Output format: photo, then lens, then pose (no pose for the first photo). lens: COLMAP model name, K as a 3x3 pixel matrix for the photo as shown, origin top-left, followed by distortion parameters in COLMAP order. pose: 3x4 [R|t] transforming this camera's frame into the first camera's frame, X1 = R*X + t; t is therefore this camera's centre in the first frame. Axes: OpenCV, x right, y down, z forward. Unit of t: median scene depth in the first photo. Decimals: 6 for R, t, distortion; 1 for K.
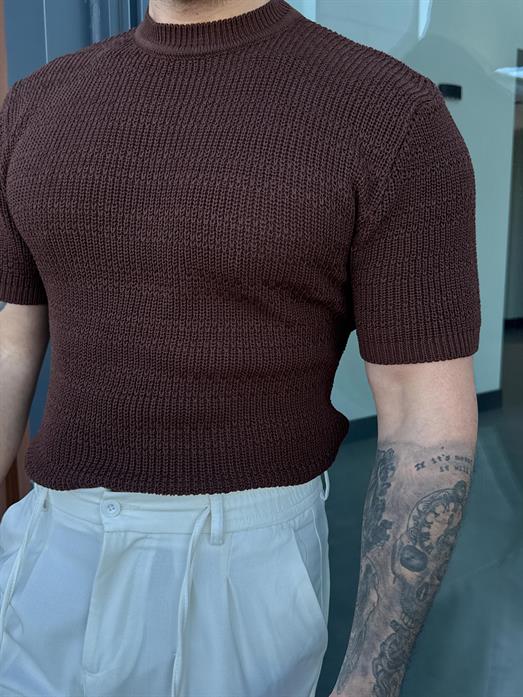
lens RADIAL K [[682.7, 0, 261.5], [0, 682.7, 348.5], [0, 0, 1]] dist [0.075570, -0.005332]
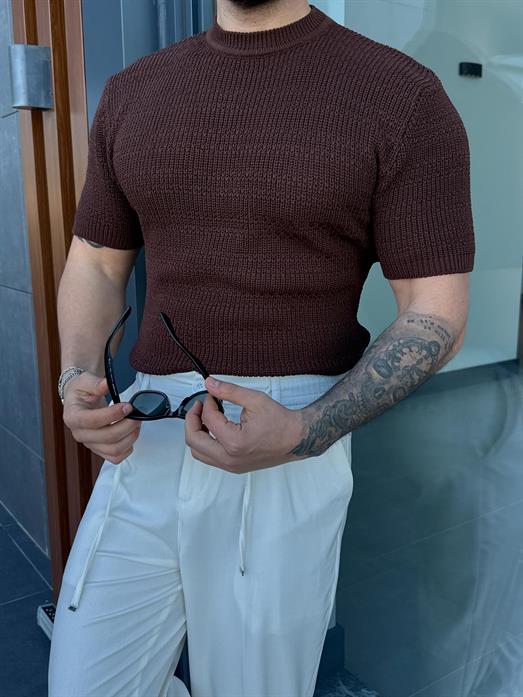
lens RADIAL K [[682.7, 0, 261.5], [0, 682.7, 348.5], [0, 0, 1]] dist [0.075570, -0.005332]
pose [[0.999420, -0.026813, -0.020999, -0.072572], [0.028020, 0.997837, 0.059462, 0.068900], [0.019359, -0.060016, 0.998010, -0.387673]]
